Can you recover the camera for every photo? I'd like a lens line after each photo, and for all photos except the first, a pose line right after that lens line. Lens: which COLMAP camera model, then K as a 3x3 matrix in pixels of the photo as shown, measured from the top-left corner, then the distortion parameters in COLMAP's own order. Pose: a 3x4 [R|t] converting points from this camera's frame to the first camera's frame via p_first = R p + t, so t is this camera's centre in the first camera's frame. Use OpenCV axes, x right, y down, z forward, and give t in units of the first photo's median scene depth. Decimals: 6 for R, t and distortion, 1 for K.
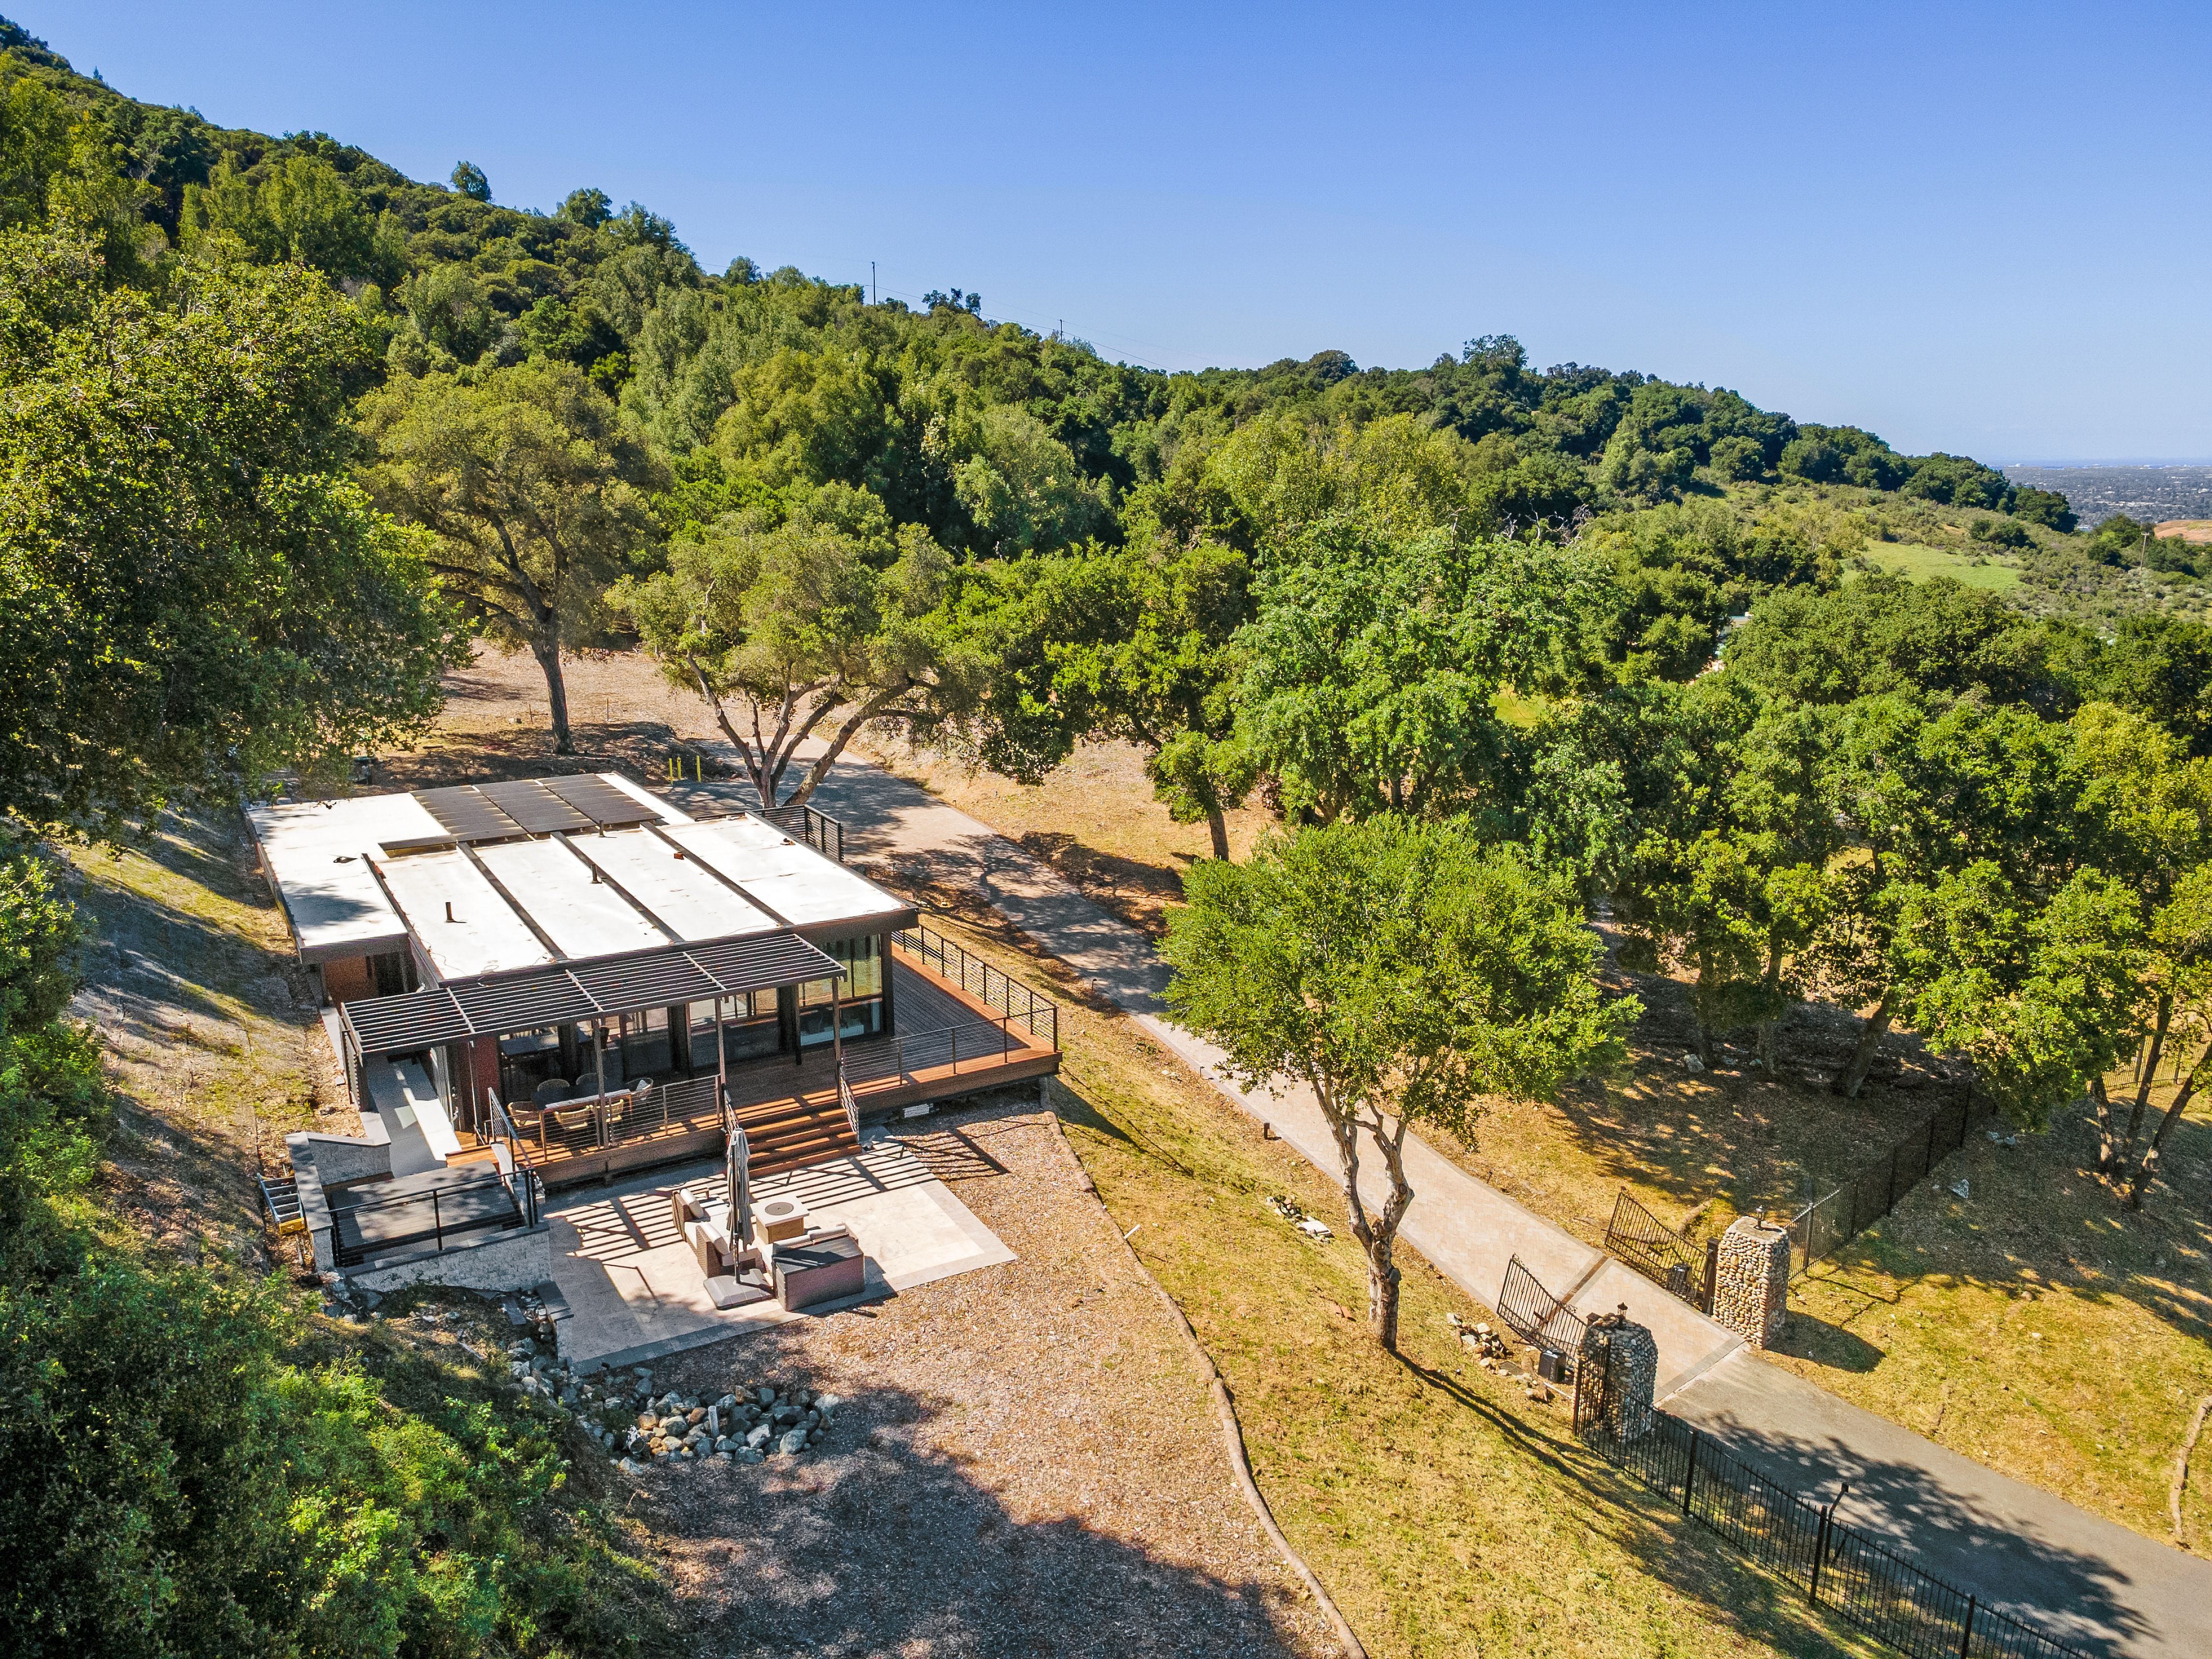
lens RADIAL K [[1599.4, 0, 1113.5], [0, 1599.4, 826.6], [0, 0, 1]] dist [0.031700, 0.023942]
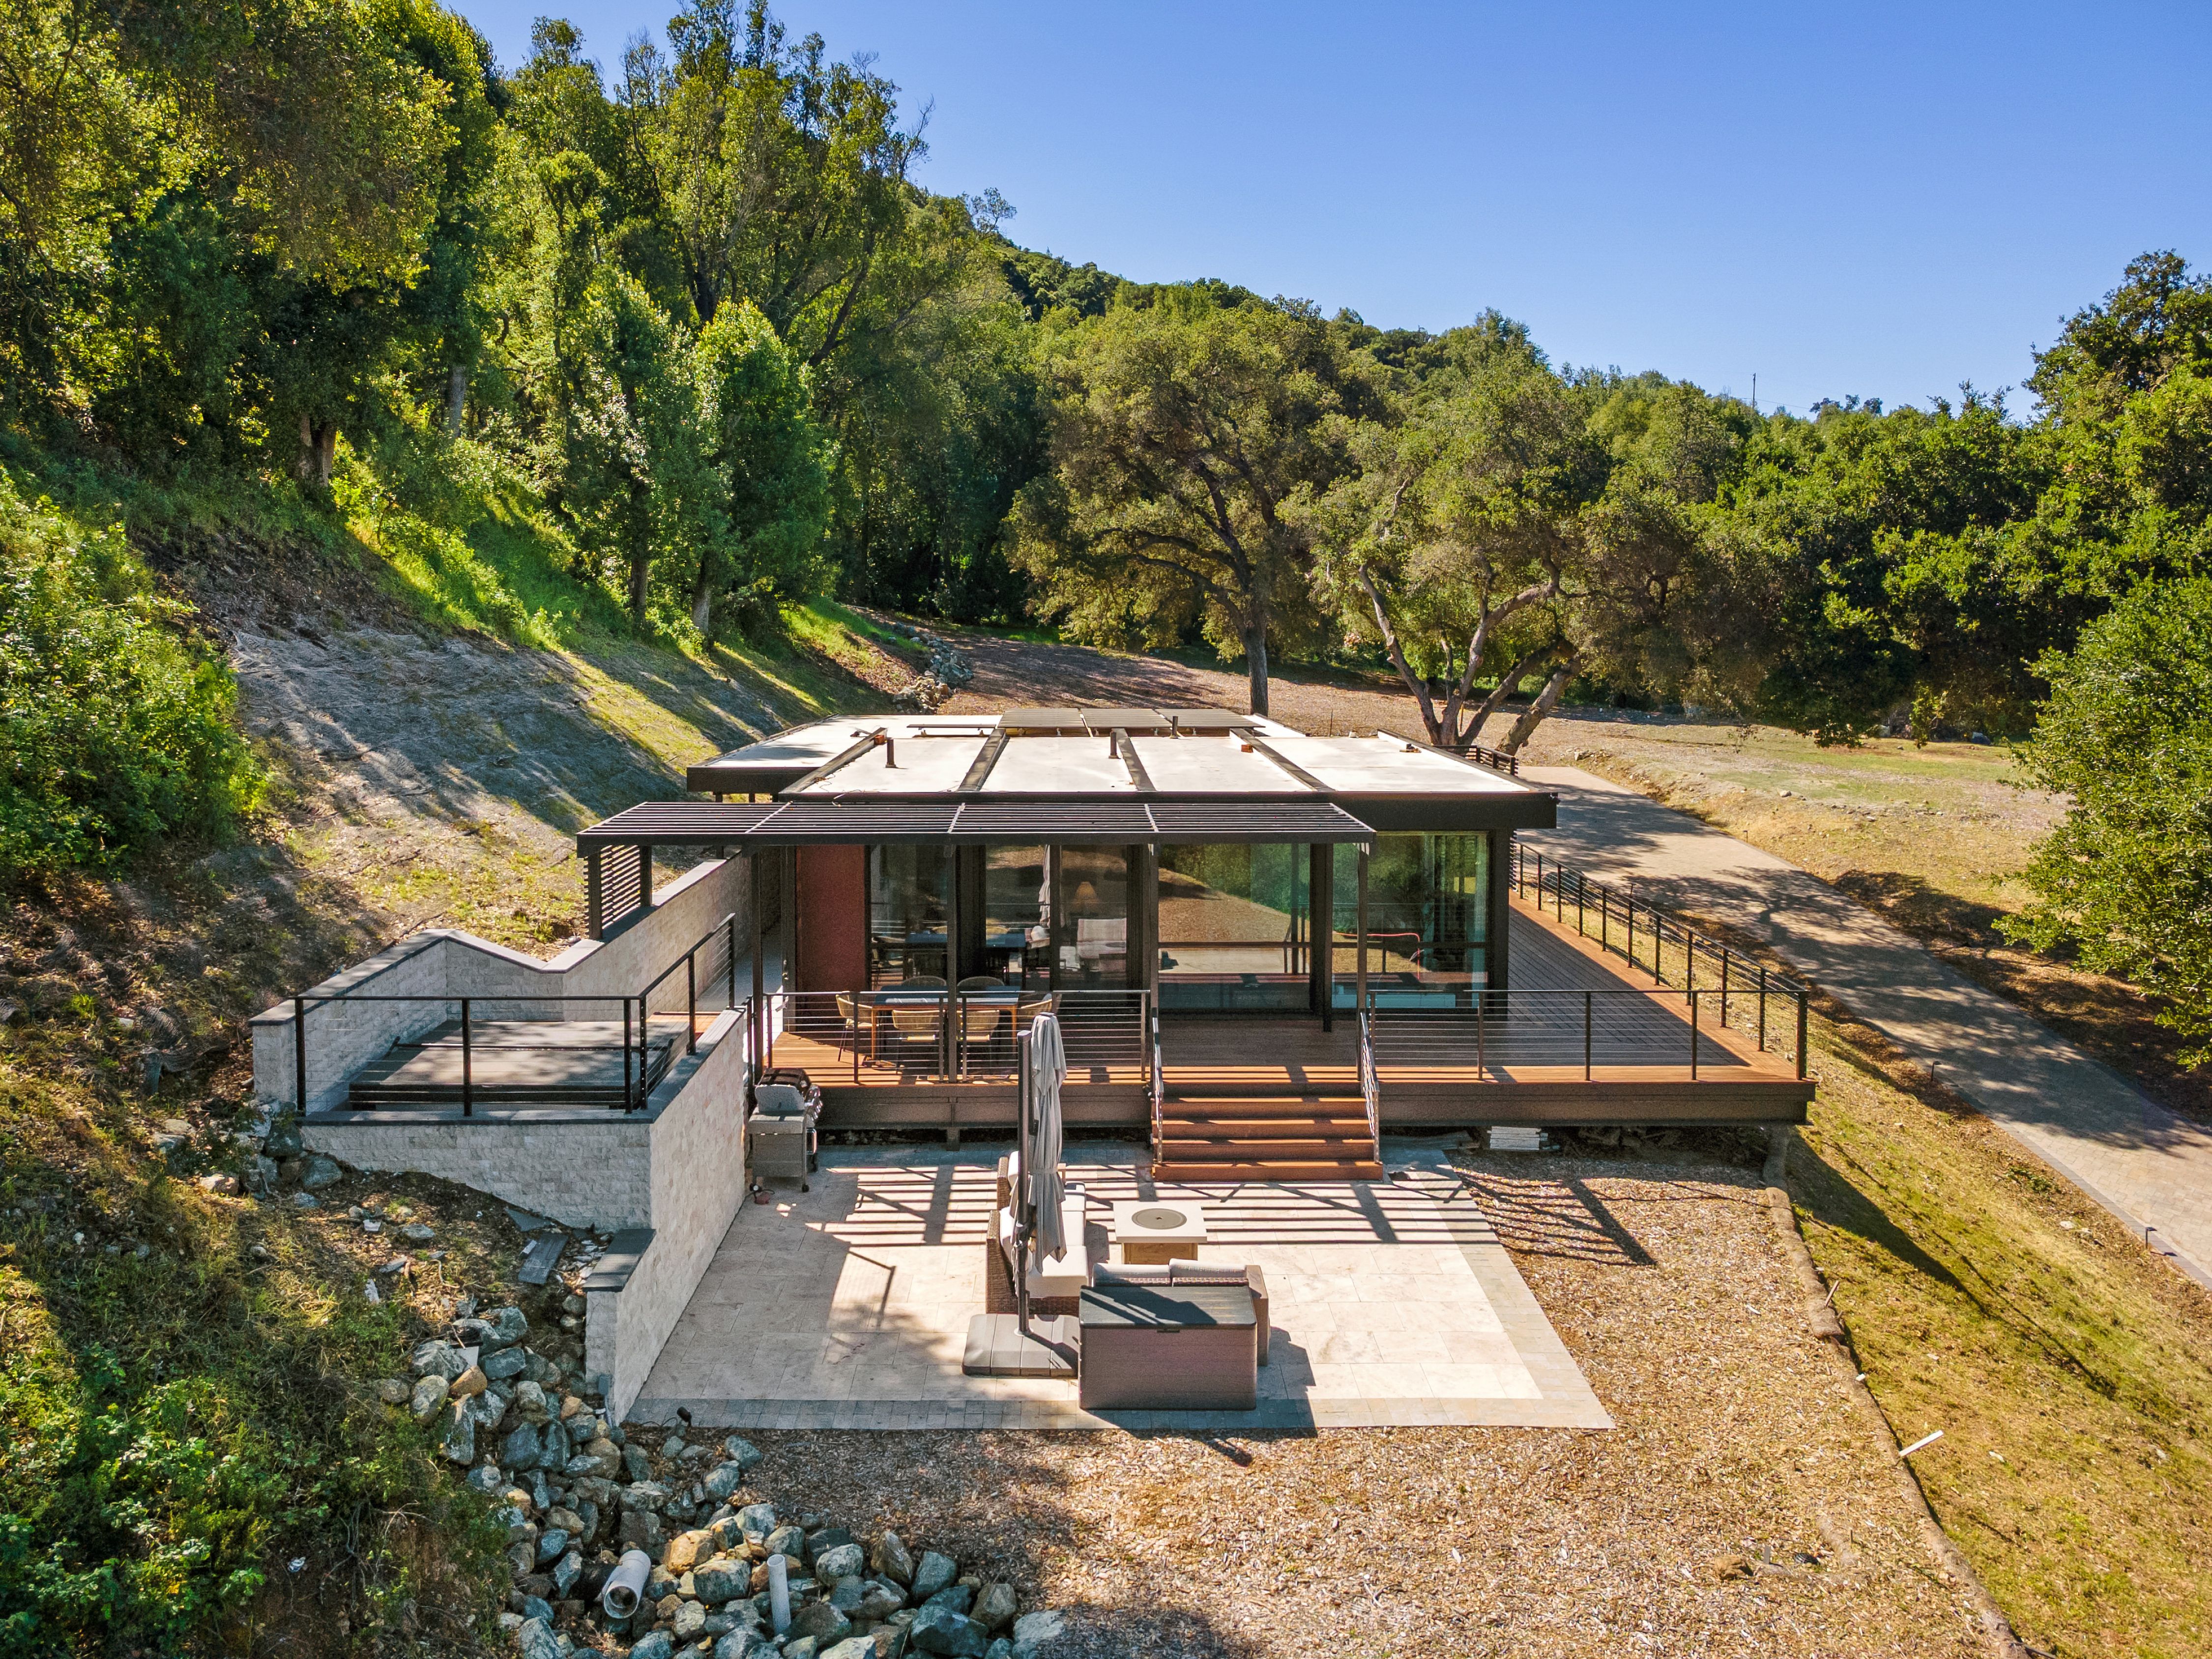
lens RADIAL K [[1599.4, 0, 1146.6], [0, 1599.4, 780.2], [0, 0, 1]] dist [0.031700, 0.023942]
pose [[0.872715, 0.041555, -0.486459, 0.022425], [-0.110948, 0.987183, -0.114714, 0.096064], [0.475457, 0.154084, 0.866140, 0.318775]]
